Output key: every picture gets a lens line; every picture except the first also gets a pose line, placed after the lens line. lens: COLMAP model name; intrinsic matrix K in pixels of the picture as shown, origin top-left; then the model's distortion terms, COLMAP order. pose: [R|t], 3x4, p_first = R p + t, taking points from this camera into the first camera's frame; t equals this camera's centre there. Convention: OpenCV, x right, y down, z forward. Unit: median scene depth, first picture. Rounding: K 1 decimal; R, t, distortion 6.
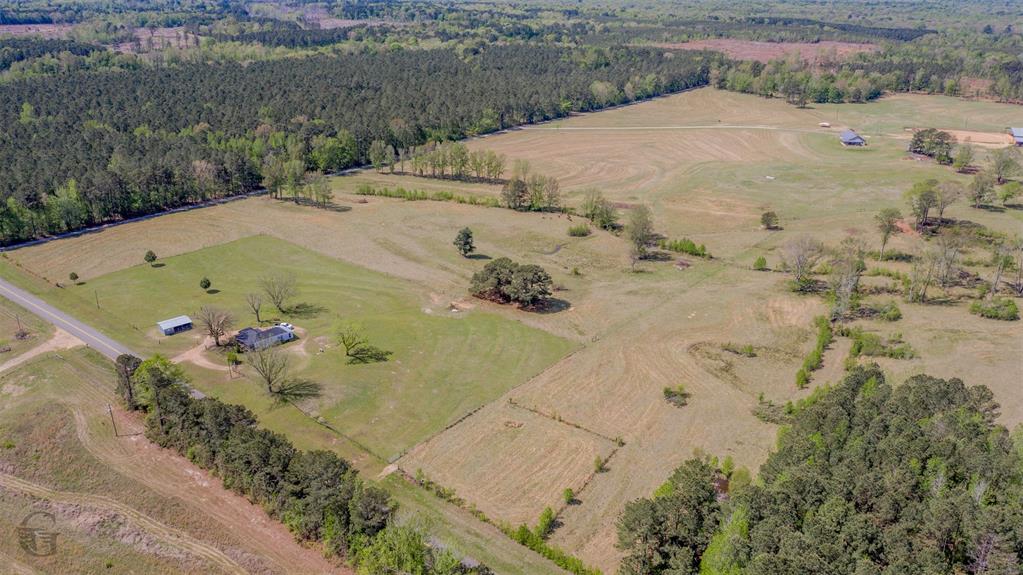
lens RADIAL K [[828.1, 0, 508.1], [0, 828.1, 285.5], [0, 0, 1]] dist [-0.021390, 0.019613]
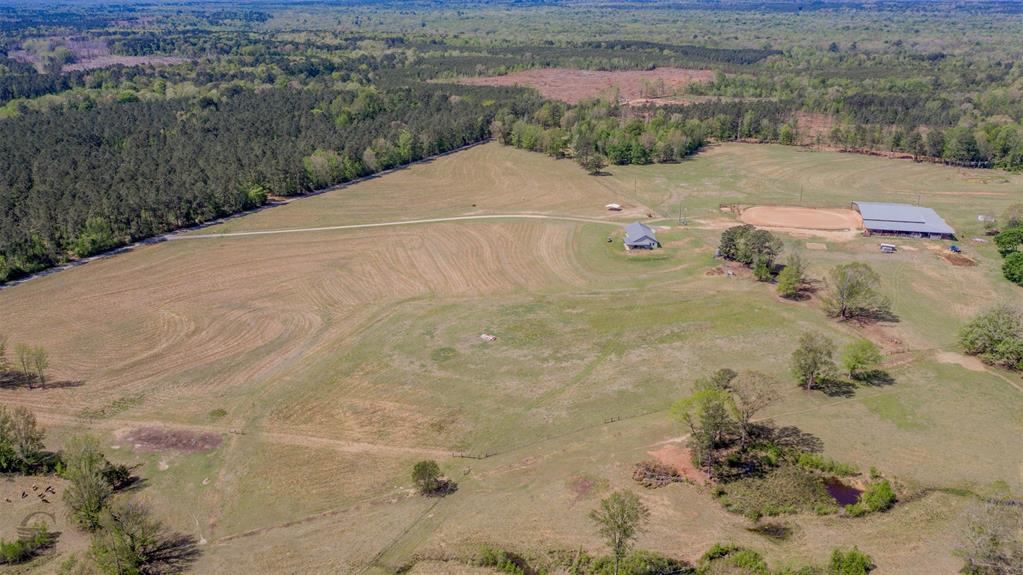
lens RADIAL K [[828.1, 0, 513.5], [0, 828.1, 289.4], [0, 0, 1]] dist [-0.021390, 0.019613]
pose [[0.988971, -0.065281, 0.132947, 0.159378], [0.067772, 0.997598, -0.014293, -0.095943], [-0.131695, 0.023146, 0.991020, 0.245182]]
